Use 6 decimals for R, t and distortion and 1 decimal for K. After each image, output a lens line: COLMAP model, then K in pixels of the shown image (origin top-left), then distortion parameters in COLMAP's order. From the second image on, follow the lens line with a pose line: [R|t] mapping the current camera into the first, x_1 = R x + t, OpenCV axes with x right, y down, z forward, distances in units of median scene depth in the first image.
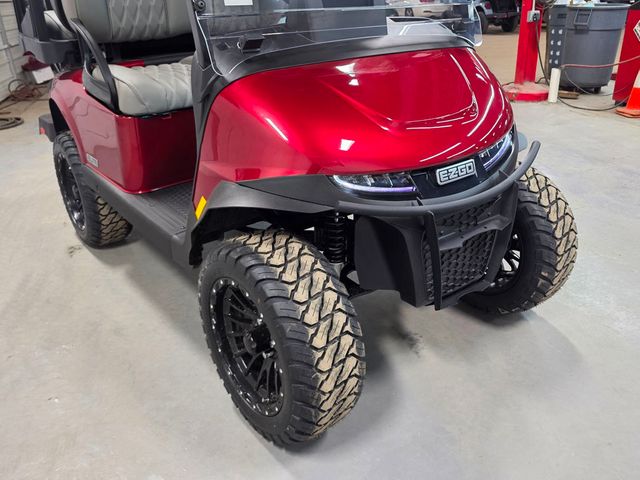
lens RADIAL K [[540.2, 0, 322.6], [0, 540.2, 238.8], [0, 0, 1]] dist [0.072513, -0.091332]
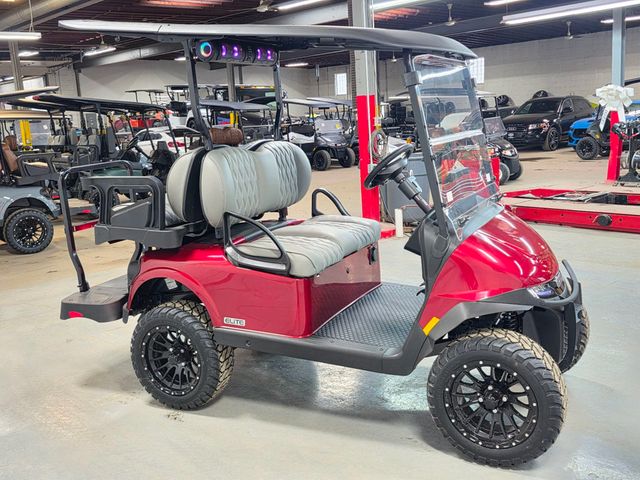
lens RADIAL K [[676.5, 0, 320.2], [0, 676.5, 237.9], [0, 0, 1]] dist [0.073876, 0.000000]
pose [[0.892040, -0.098522, 0.441087, -1.022813], [0.208864, 0.955348, -0.209011, 0.035410], [-0.400800, 0.278573, 0.872787, -0.479971]]
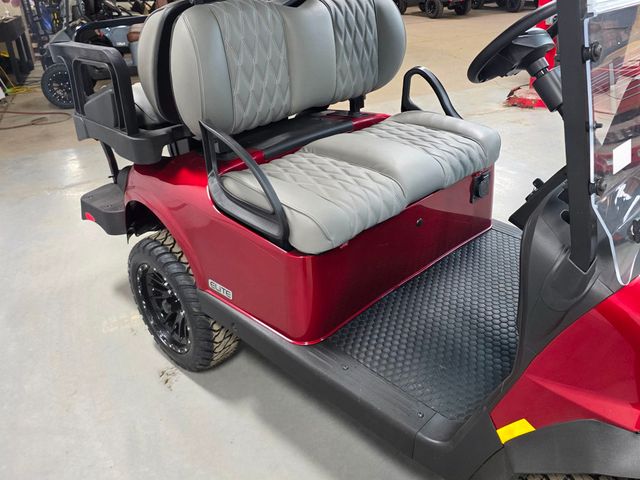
lens RADIAL K [[540.2, 0, 317.0], [0, 540.2, 239.9], [0, 0, 1]] dist [0.072513, -0.091332]
pose [[0.991649, -0.079531, 0.101520, -0.410987], [0.075507, 0.996222, 0.042889, -0.272338], [-0.104547, -0.034865, 0.993909, 0.245017]]
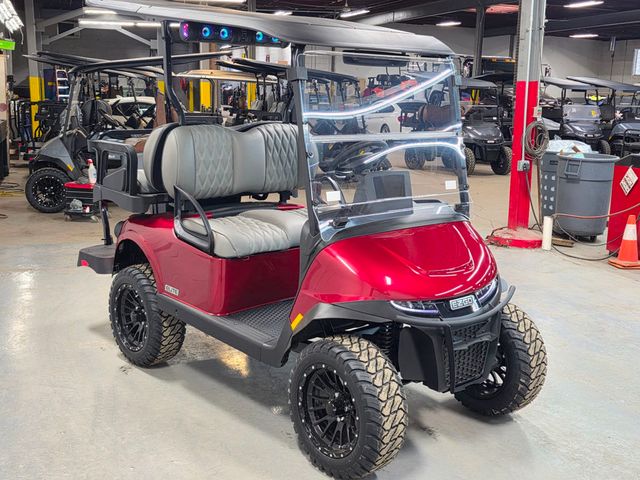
lens RADIAL K [[775.9, 0, 325.3], [0, 775.9, 236.4], [0, 0, 1]] dist [0.069658, 0.000000]
pose [[0.995580, 0.038801, 0.085527, -0.263165], [-0.017801, 0.972121, -0.233802, 0.170340], [-0.092215, 0.231246, 0.968515, -0.906286]]
